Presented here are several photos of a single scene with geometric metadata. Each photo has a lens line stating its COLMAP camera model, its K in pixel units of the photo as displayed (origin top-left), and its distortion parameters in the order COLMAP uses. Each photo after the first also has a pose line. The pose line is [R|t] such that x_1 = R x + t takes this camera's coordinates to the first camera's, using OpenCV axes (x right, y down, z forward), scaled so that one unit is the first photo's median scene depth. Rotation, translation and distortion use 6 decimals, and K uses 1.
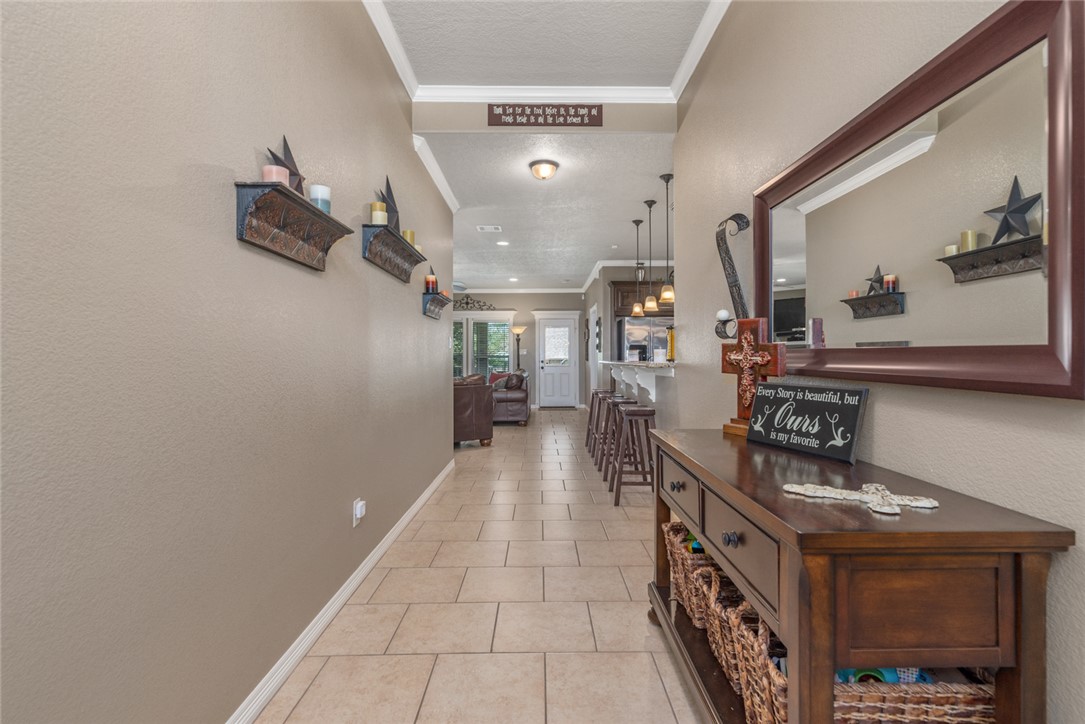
lens RADIAL K [[529.0, 0, 544.3], [0, 529.0, 360.8], [0, 0, 1]] dist [0.000284, 0.000016]
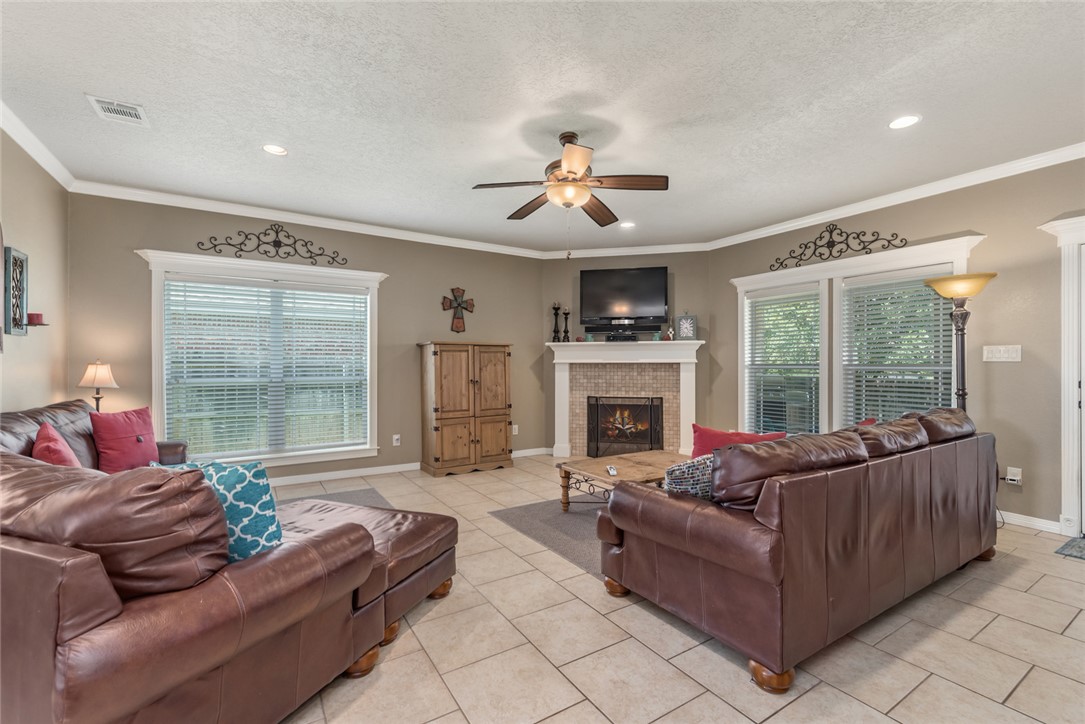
lens RADIAL K [[467.2, 0, 541.2], [0, 467.2, 360.7], [0, 0, 1]] dist [0.001359, 0.000137]
pose [[0.527119, -0.002671, -0.849787, 0.059763], [-0.005319, 0.999965, -0.006443, -0.008600], [0.849775, 0.007916, 0.527086, 0.625176]]
